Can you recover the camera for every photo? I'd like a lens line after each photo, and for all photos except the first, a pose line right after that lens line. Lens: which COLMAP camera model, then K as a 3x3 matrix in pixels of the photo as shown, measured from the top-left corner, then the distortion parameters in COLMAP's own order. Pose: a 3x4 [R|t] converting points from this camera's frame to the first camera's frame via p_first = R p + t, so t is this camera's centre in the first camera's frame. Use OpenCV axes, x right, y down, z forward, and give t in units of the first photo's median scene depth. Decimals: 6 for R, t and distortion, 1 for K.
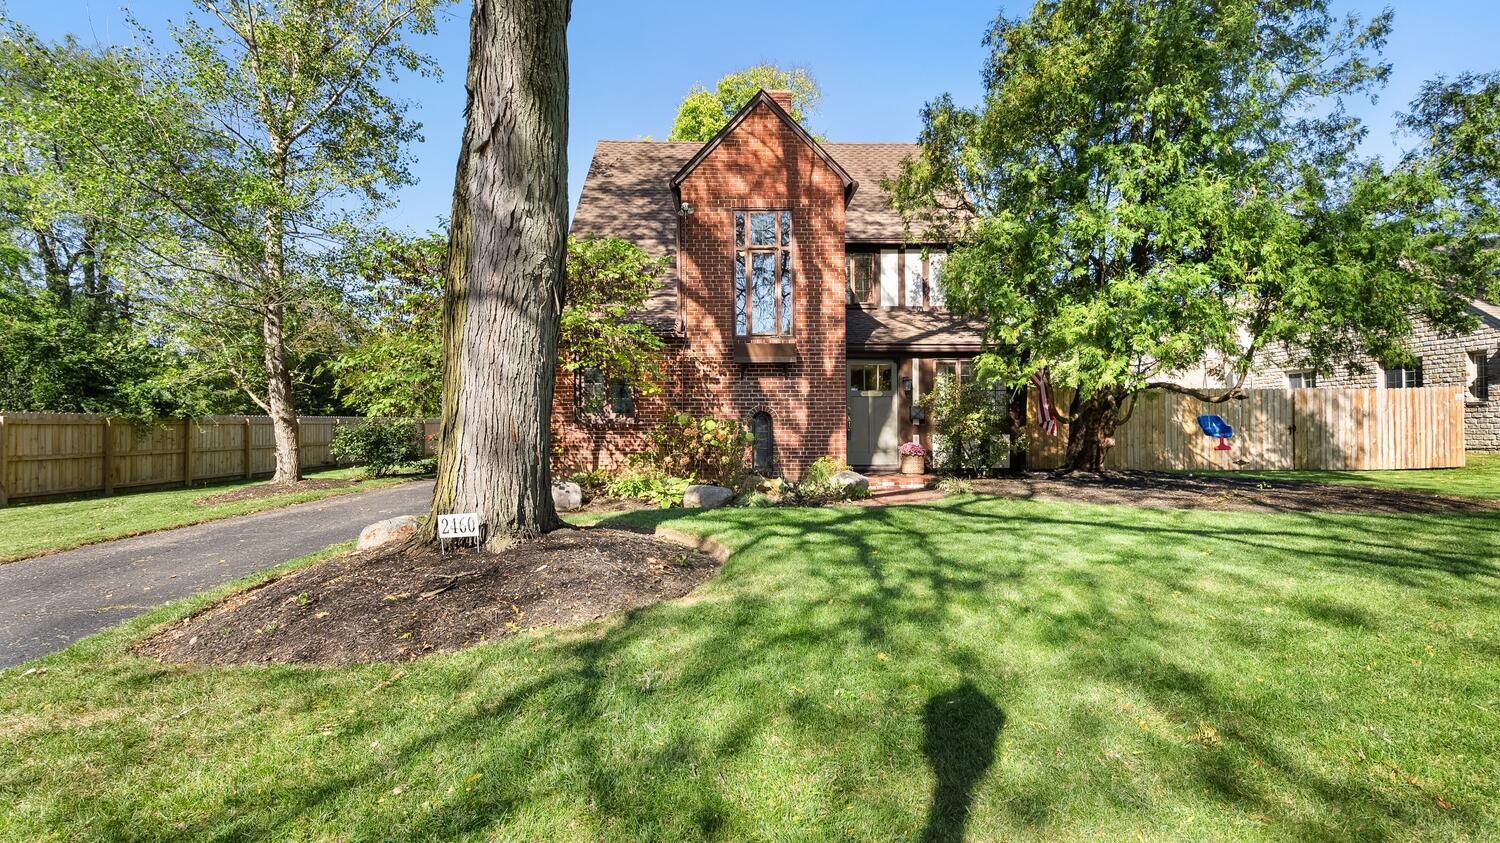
lens RADIAL K [[683.9, 0, 746.2], [0, 683.9, 429.9], [0, 0, 1]] dist [-0.002004, -0.000677]
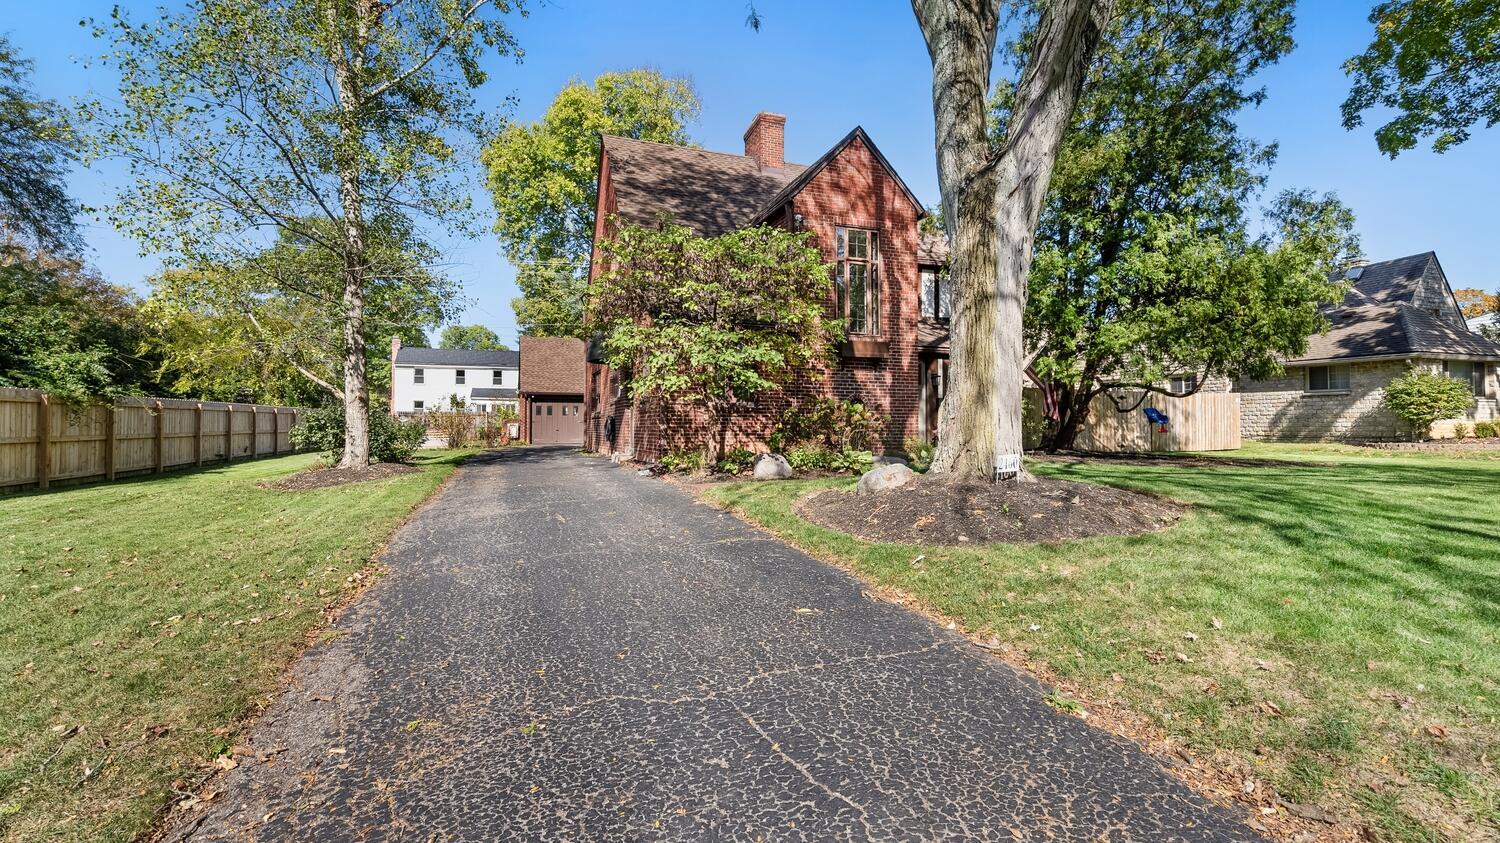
lens RADIAL K [[686.2, 0, 750.0], [0, 686.2, 421.5], [0, 0, 1]] dist [-0.002116, -0.000215]
pose [[0.946896, 0.008939, 0.321417, -0.490699], [-0.004238, 0.999874, -0.015324, 0.028491], [-0.321513, 0.013148, 0.946814, -0.048510]]
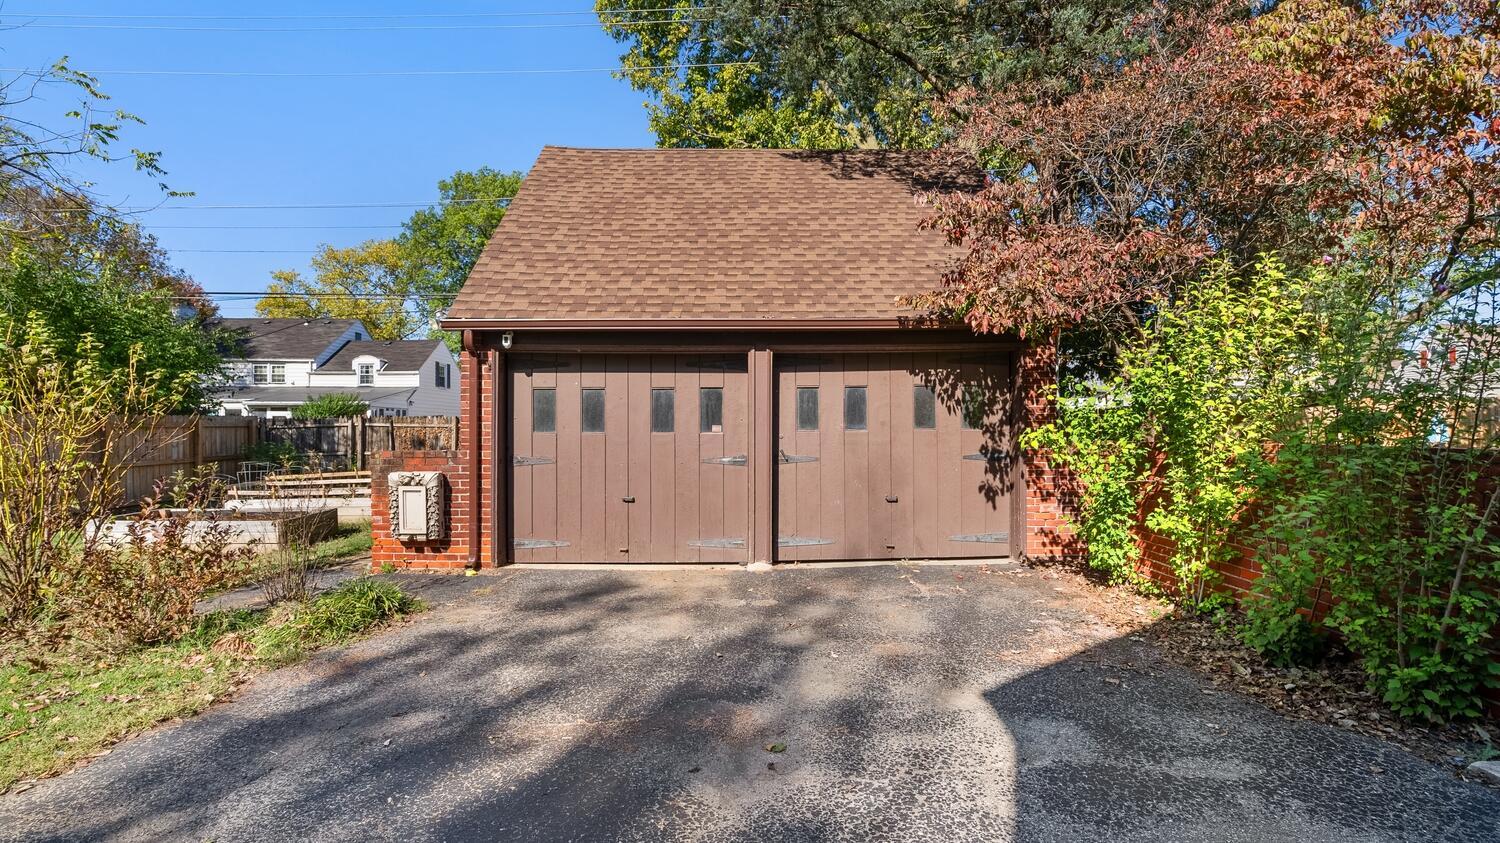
lens RADIAL K [[695.0, 0, 748.8], [0, 695.0, 441.4], [0, 0, 1]] dist [-0.006004, -0.000117]
pose [[0.999781, 0.007894, -0.019397, -0.246360], [-0.007655, 0.999894, 0.012389, -0.030137], [0.019493, -0.012238, 0.999735, 2.015581]]
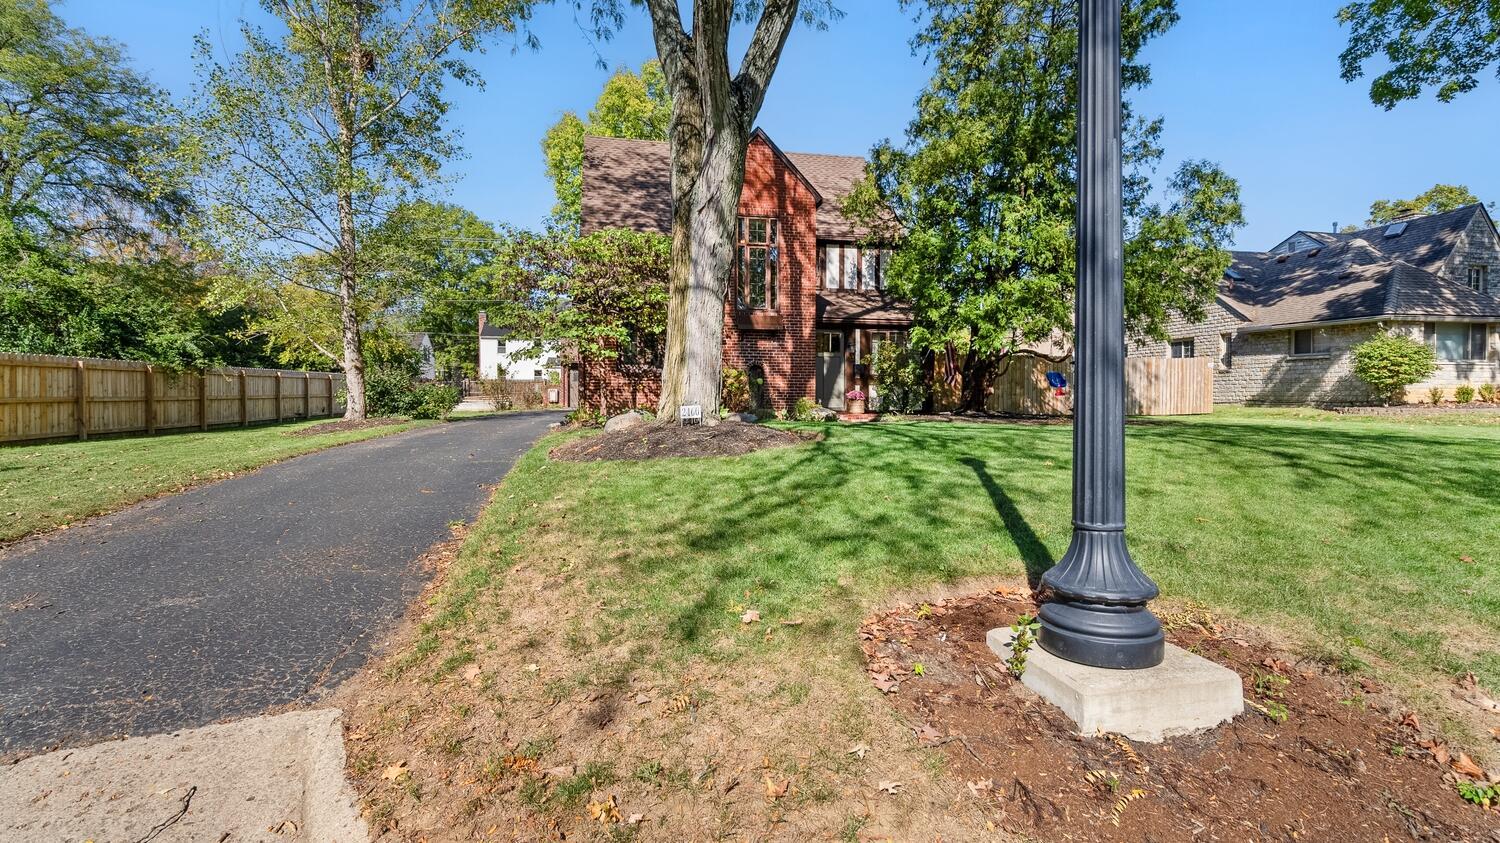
lens RADIAL K [[686.2, 0, 750.0], [0, 686.2, 421.5], [0, 0, 1]] dist [-0.002116, -0.000215]
pose [[0.983803, 0.000204, 0.179251, -0.219357], [-0.006035, 0.999470, 0.031987, 0.038717], [-0.179150, -0.032551, 0.983283, -0.320411]]
